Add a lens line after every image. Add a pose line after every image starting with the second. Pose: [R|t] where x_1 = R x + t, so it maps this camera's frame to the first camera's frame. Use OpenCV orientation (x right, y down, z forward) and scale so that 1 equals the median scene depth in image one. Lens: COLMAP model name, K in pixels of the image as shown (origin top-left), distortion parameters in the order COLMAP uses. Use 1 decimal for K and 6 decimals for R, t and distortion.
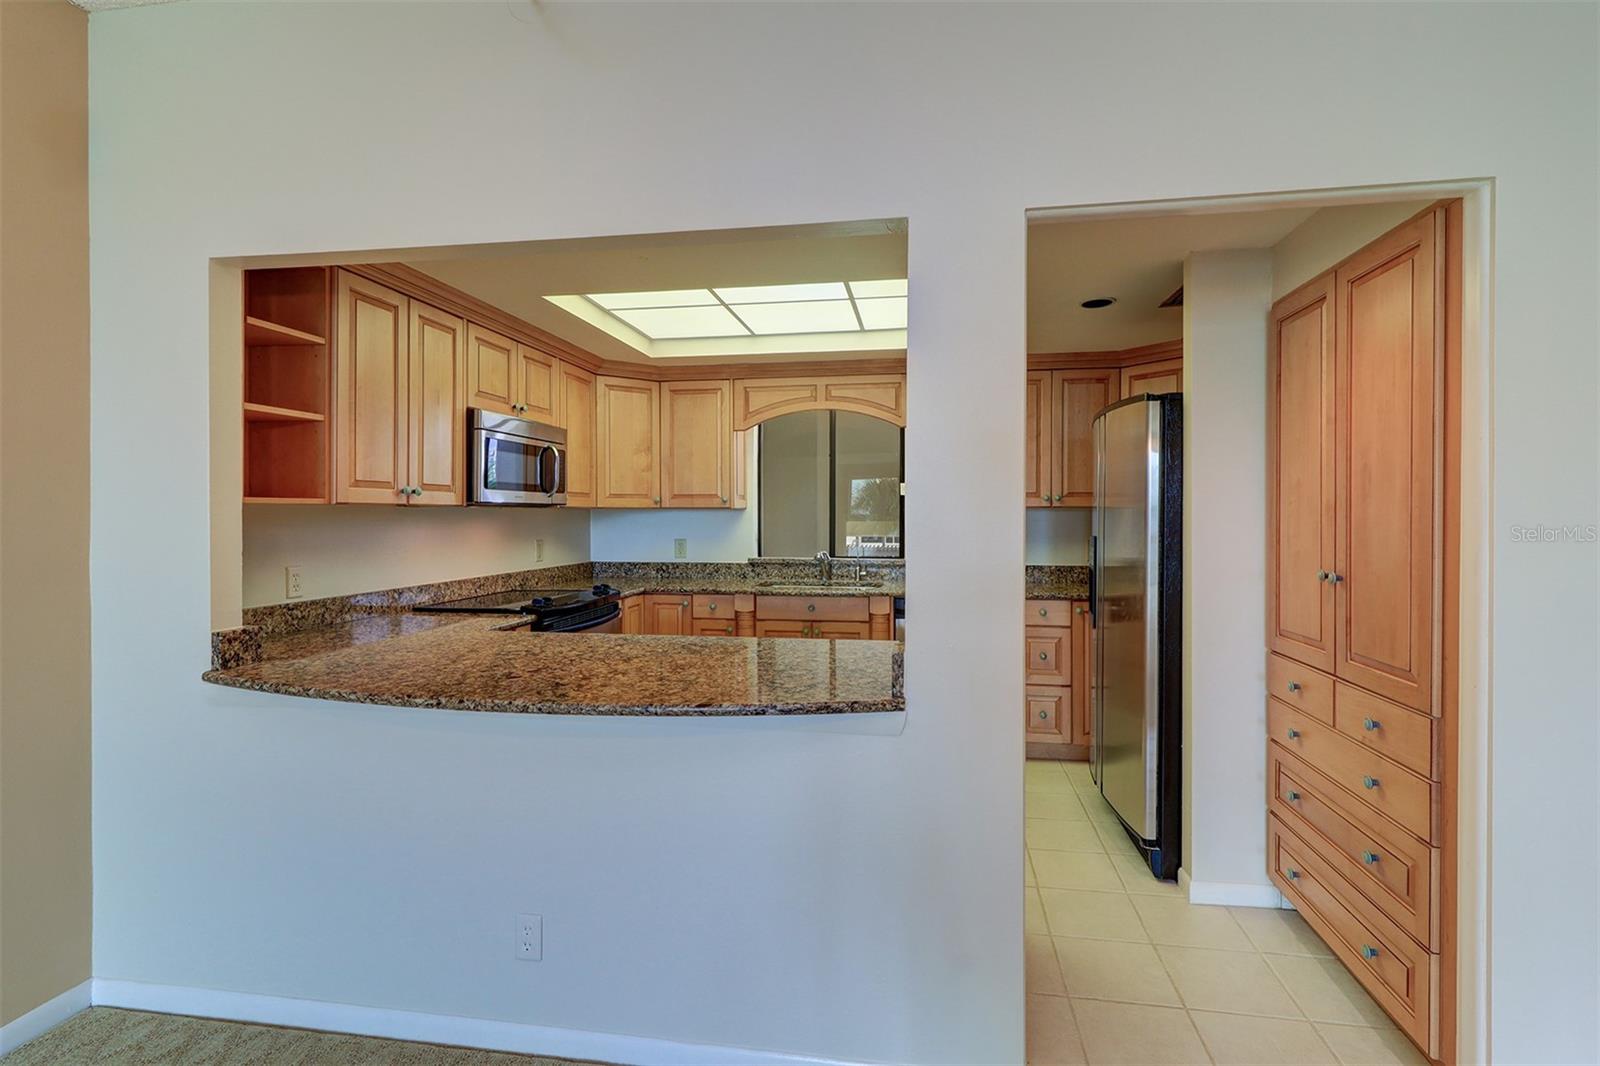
lens RADIAL K [[759.6, 0, 793.9], [0, 759.6, 522.4], [0, 0, 1]] dist [0.000446, 0.003798]
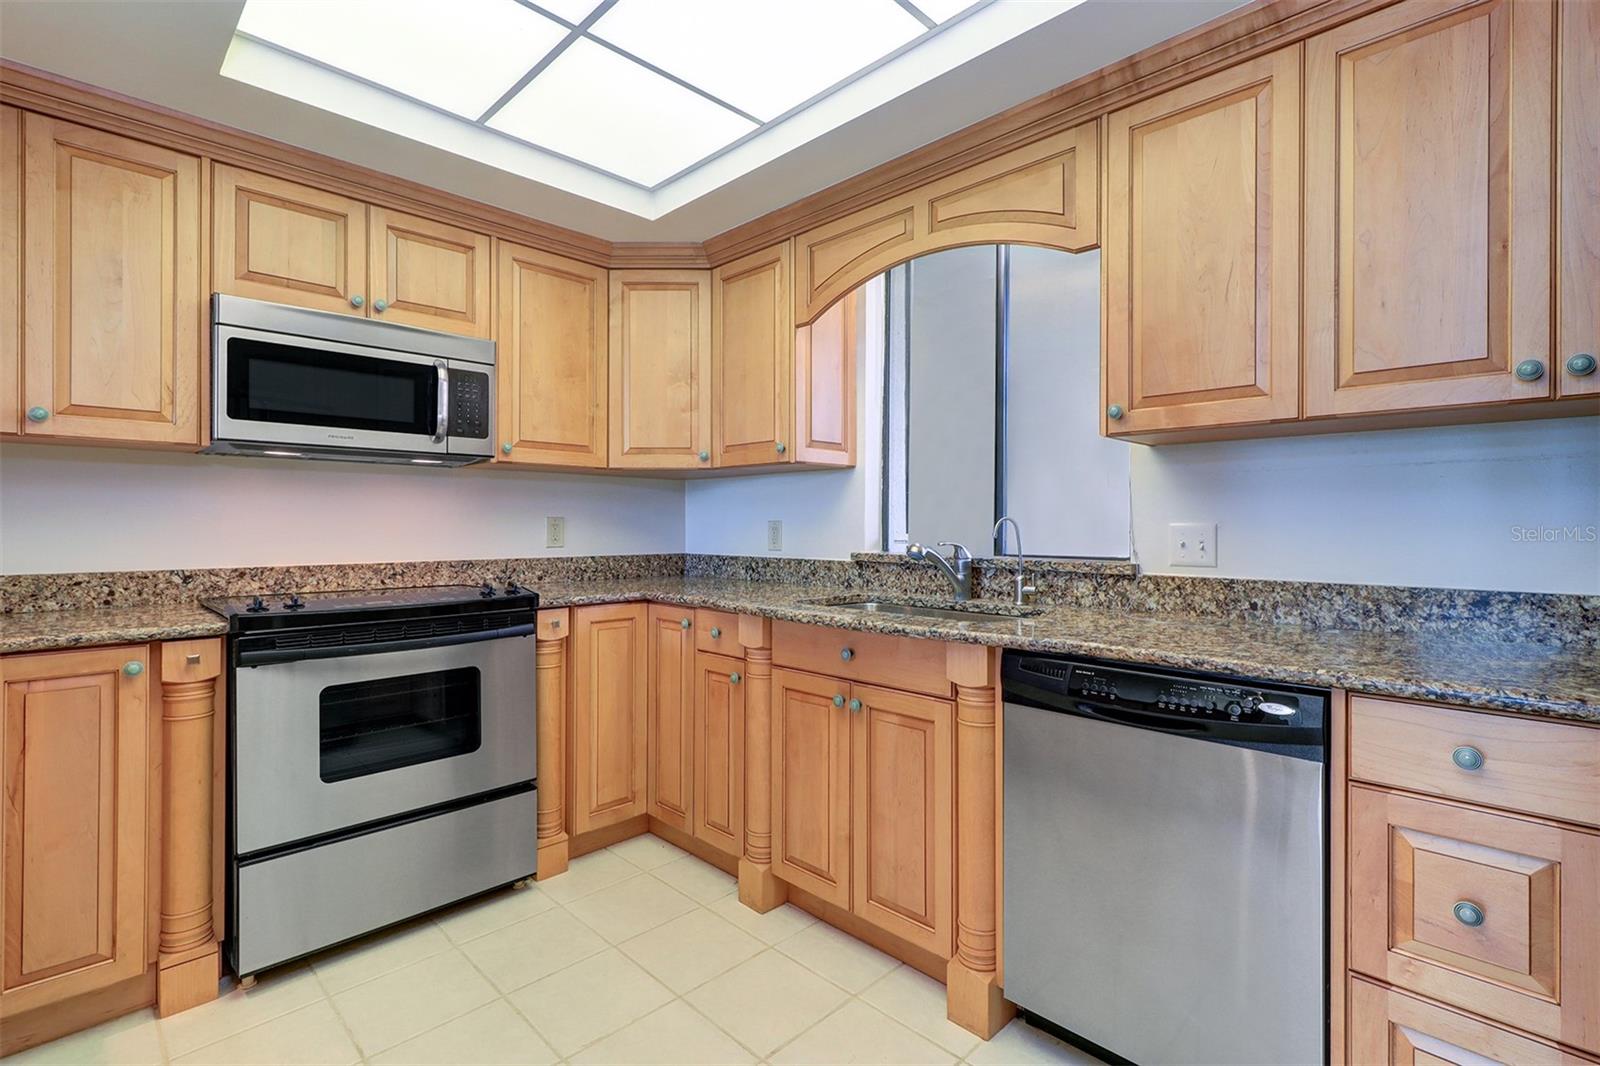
lens RADIAL K [[759.6, 0, 792.3], [0, 759.6, 516.5], [0, 0, 1]] dist [0.000446, 0.003798]
pose [[0.818476, -0.002489, -0.574535, 0.376868], [-0.009692, 0.999789, -0.018138, 0.049450], [0.574459, 0.020414, 0.818279, 0.817298]]
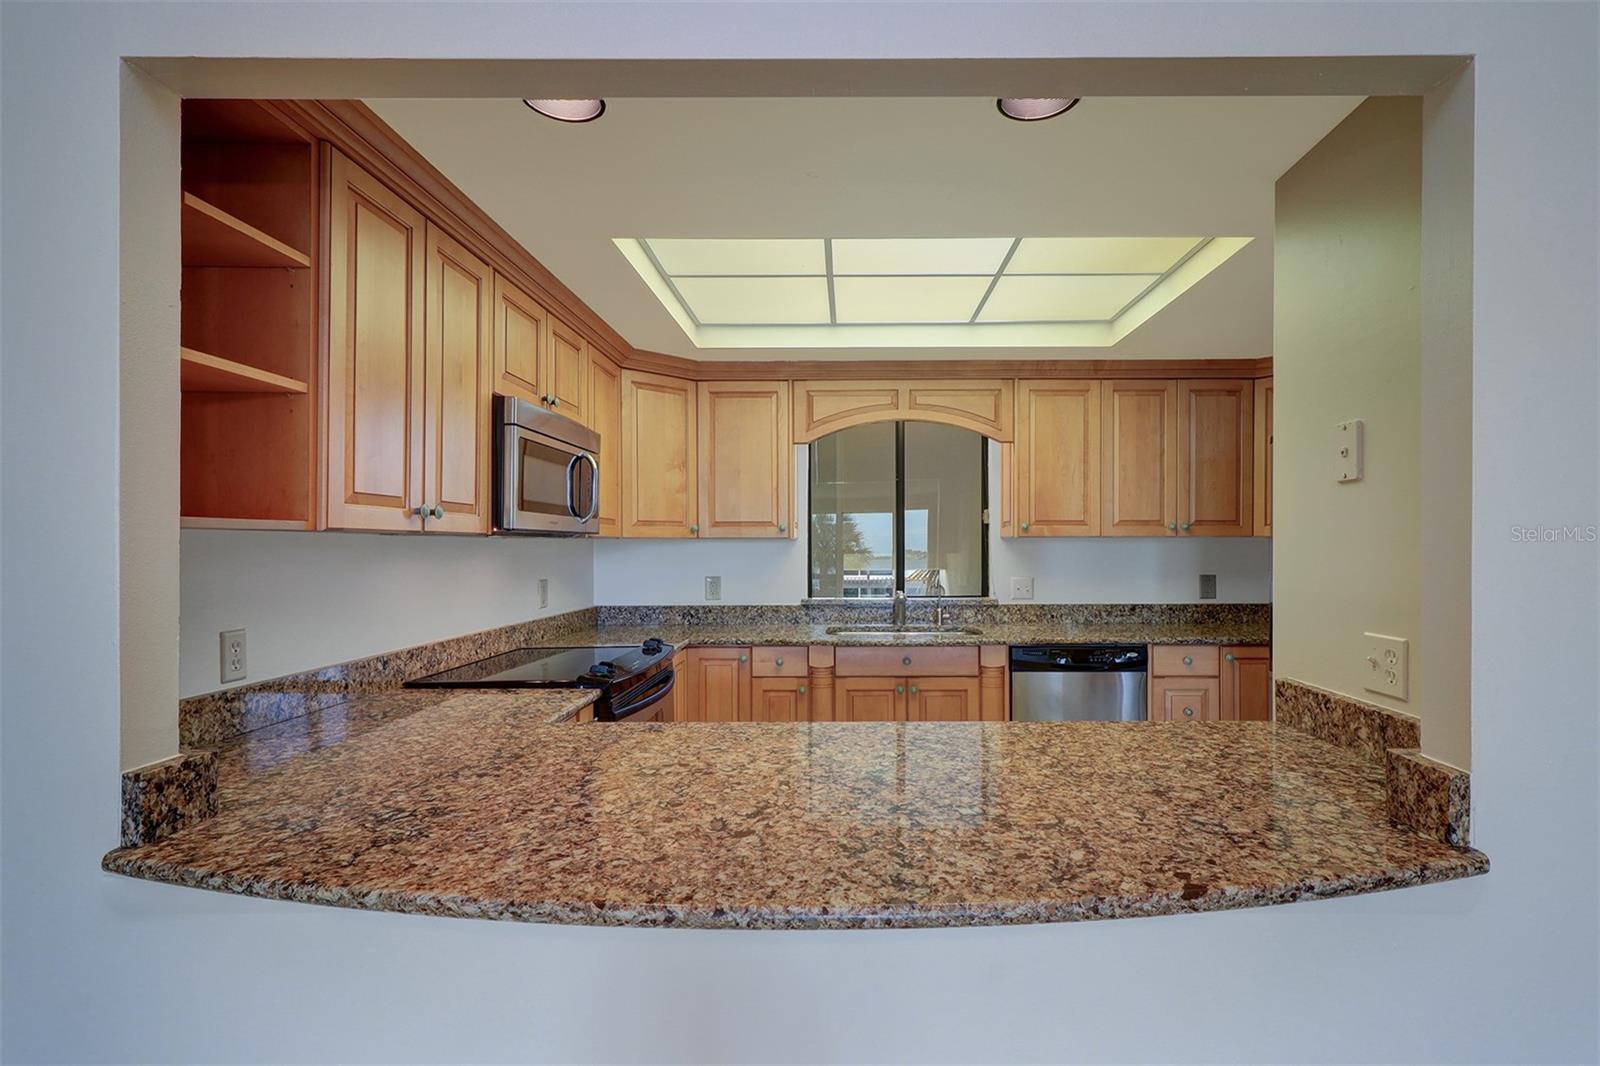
lens RADIAL K [[759.6, 0, 826.6], [0, 759.6, 546.3], [0, 0, 1]] dist [0.000446, 0.003798]
pose [[0.987023, -0.002007, 0.160568, -0.266692], [0.004122, 0.999909, -0.012836, 0.000142], [-0.160528, 0.013332, 0.986941, 0.290964]]
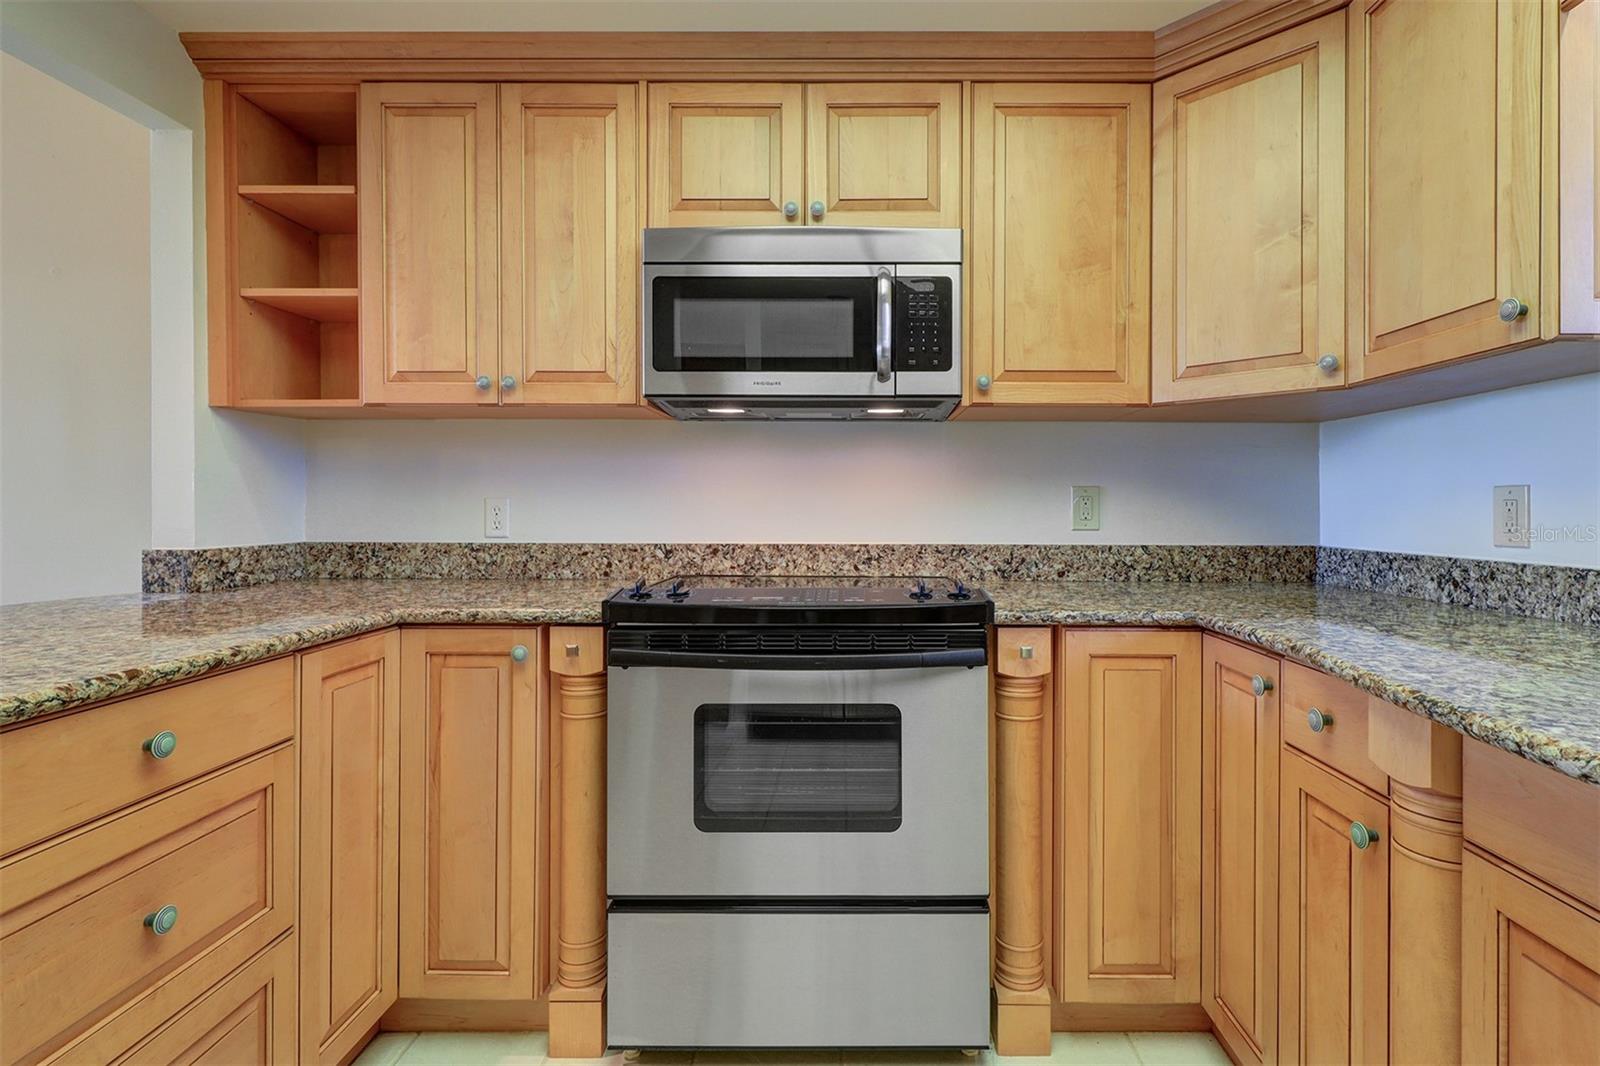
lens RADIAL K [[759.6, 0, 848.7], [0, 759.6, 507.6], [0, 0, 1]] dist [0.000446, 0.003798]
pose [[0.181978, 0.003093, -0.983298, 0.172961], [-0.015396, 0.999881, 0.000296, 0.057944], [0.983182, 0.015085, 0.182004, 1.136123]]
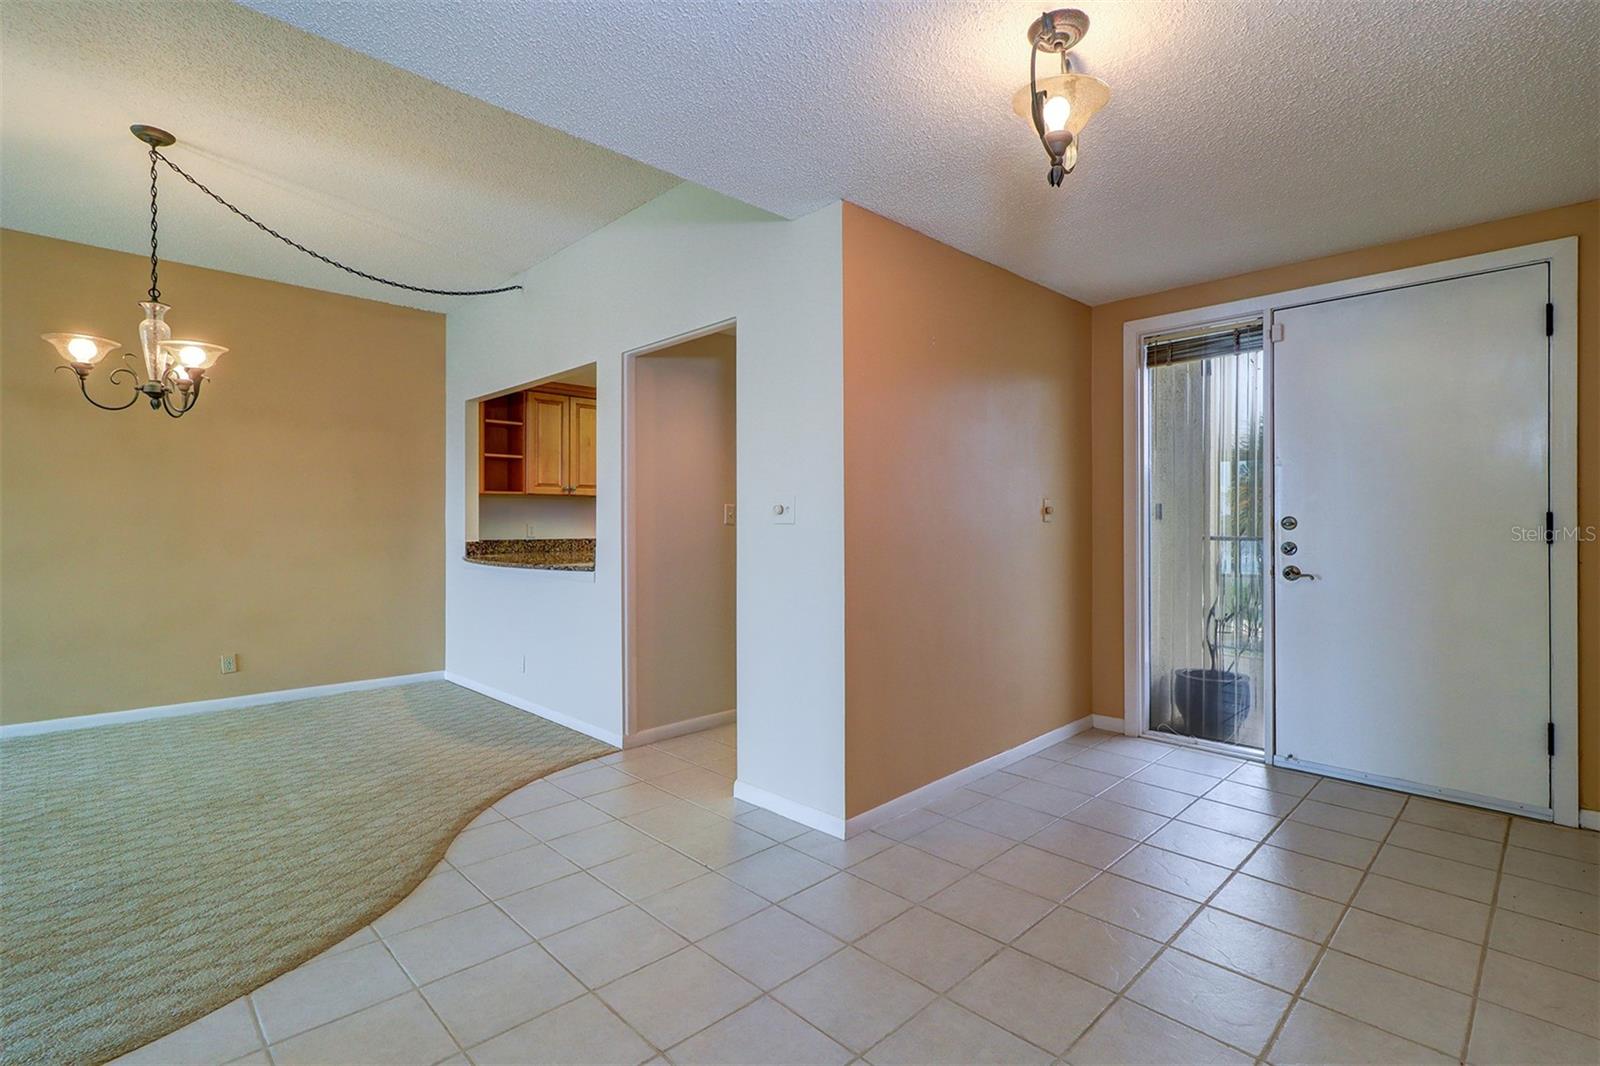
lens RADIAL K [[759.6, 0, 799.7], [0, 759.6, 522.9], [0, 0, 1]] dist [0.000446, 0.003798]
pose [[0.800224, 0.001687, -0.599699, 1.214081], [-0.007872, 0.999939, -0.007691, 0.063414], [0.599650, 0.010876, 0.800189, -0.286953]]
